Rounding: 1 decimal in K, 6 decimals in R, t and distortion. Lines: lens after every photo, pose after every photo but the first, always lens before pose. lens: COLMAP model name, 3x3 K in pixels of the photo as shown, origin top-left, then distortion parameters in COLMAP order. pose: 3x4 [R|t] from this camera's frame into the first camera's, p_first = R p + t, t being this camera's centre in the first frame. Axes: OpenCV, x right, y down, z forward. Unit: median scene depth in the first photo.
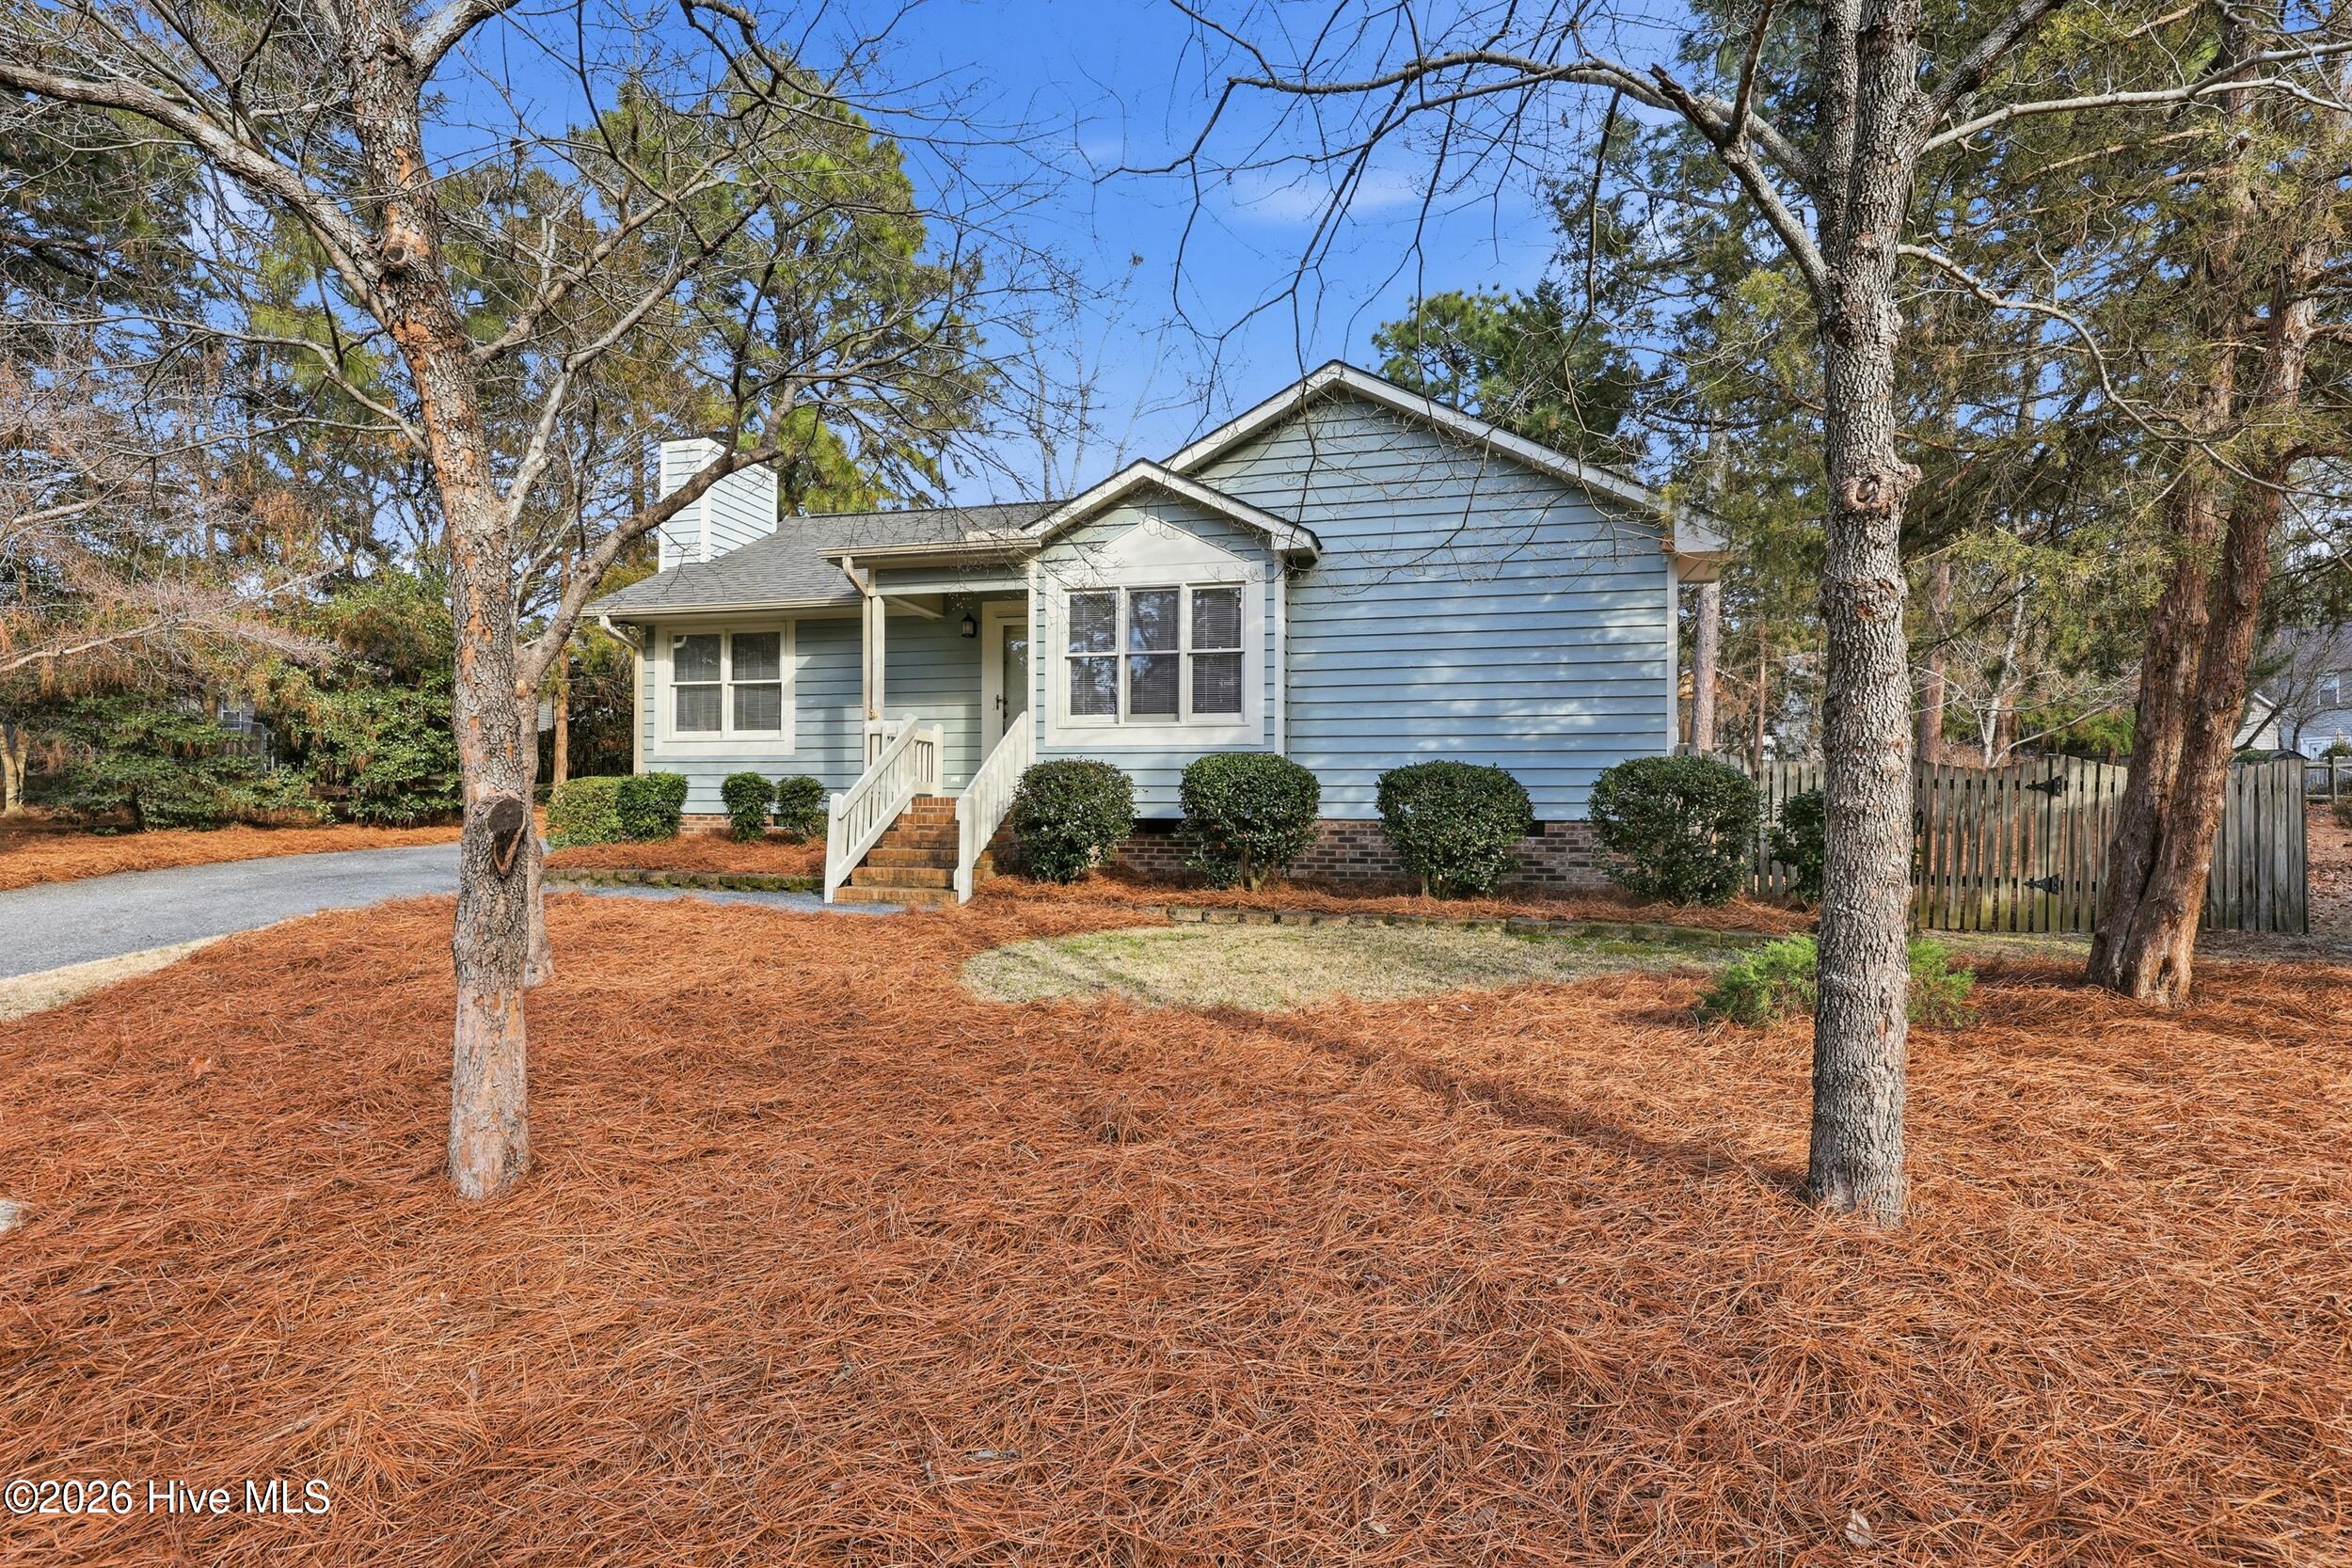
lens RADIAL K [[1185.8, 0, 1176.0], [0, 1185.8, 784.0], [0, 0, 1]] dist [-0.002205, -0.000369]
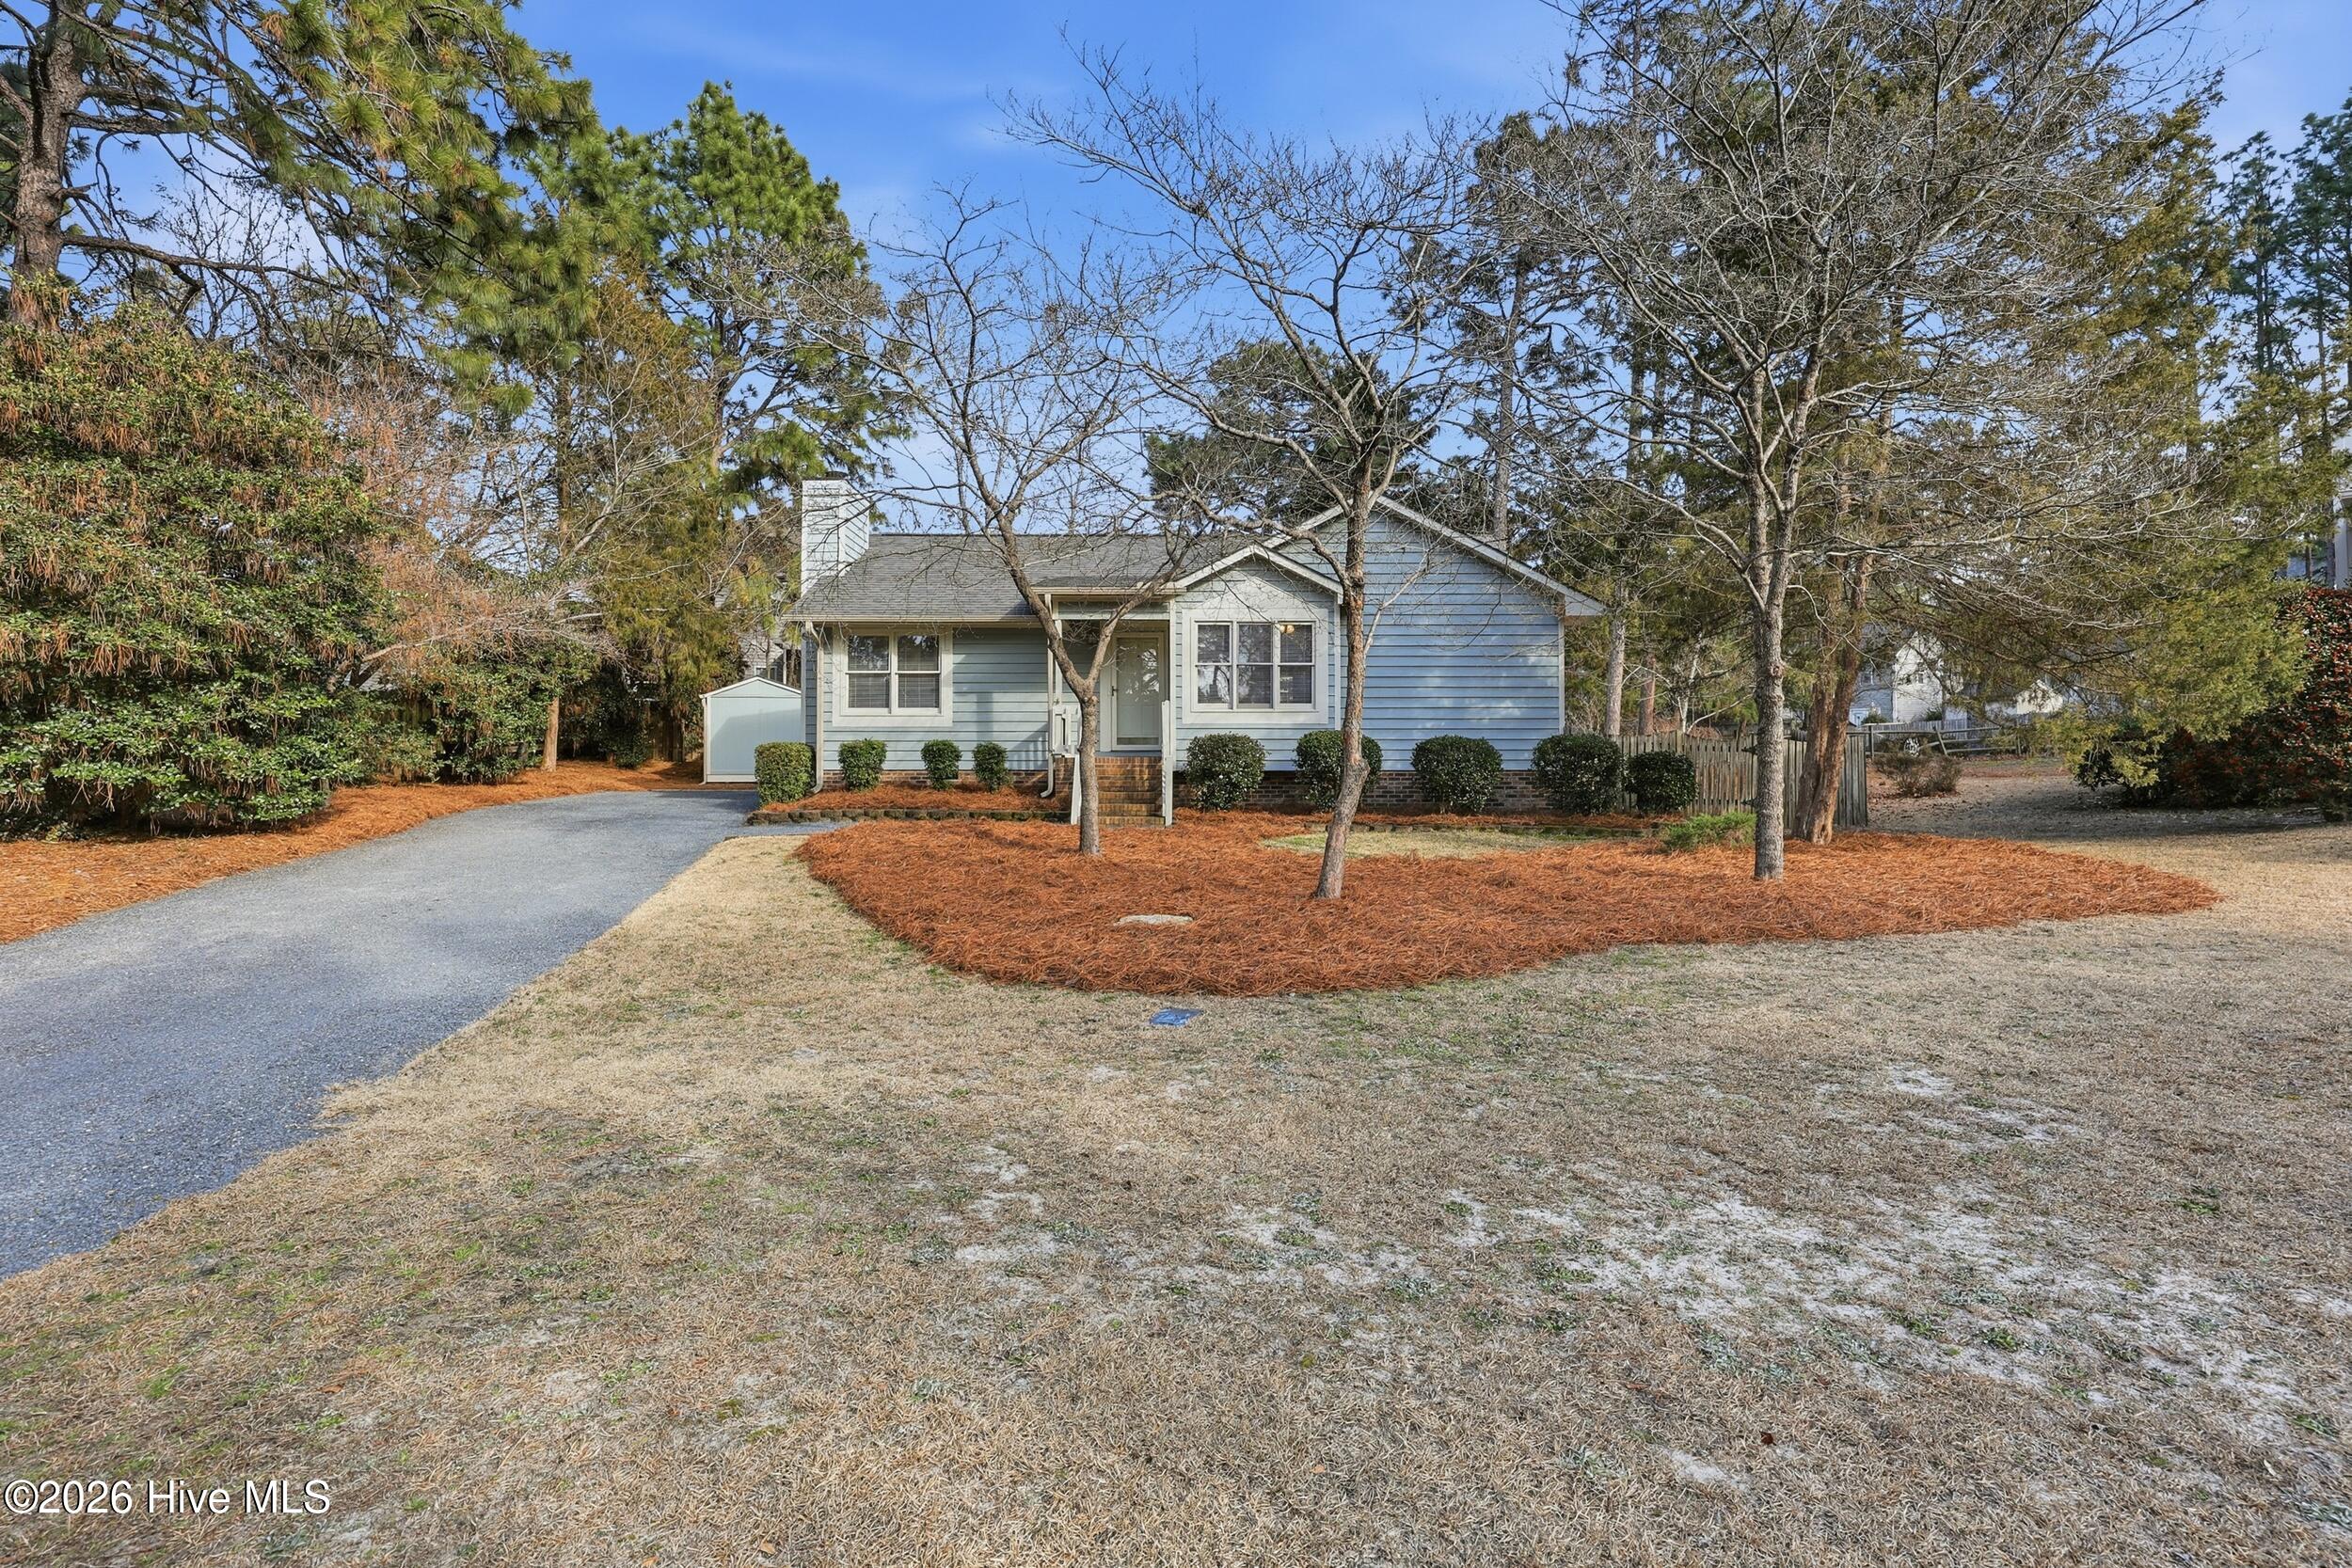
lens RADIAL K [[1185.8, 0, 1176.0], [0, 1185.8, 784.0], [0, 0, 1]] dist [-0.002205, -0.000369]
pose [[0.969647, -0.008073, 0.244374, -0.509183], [-0.000403, 0.999401, 0.034614, -0.007354], [-0.244507, -0.033662, 0.969063, -0.497813]]
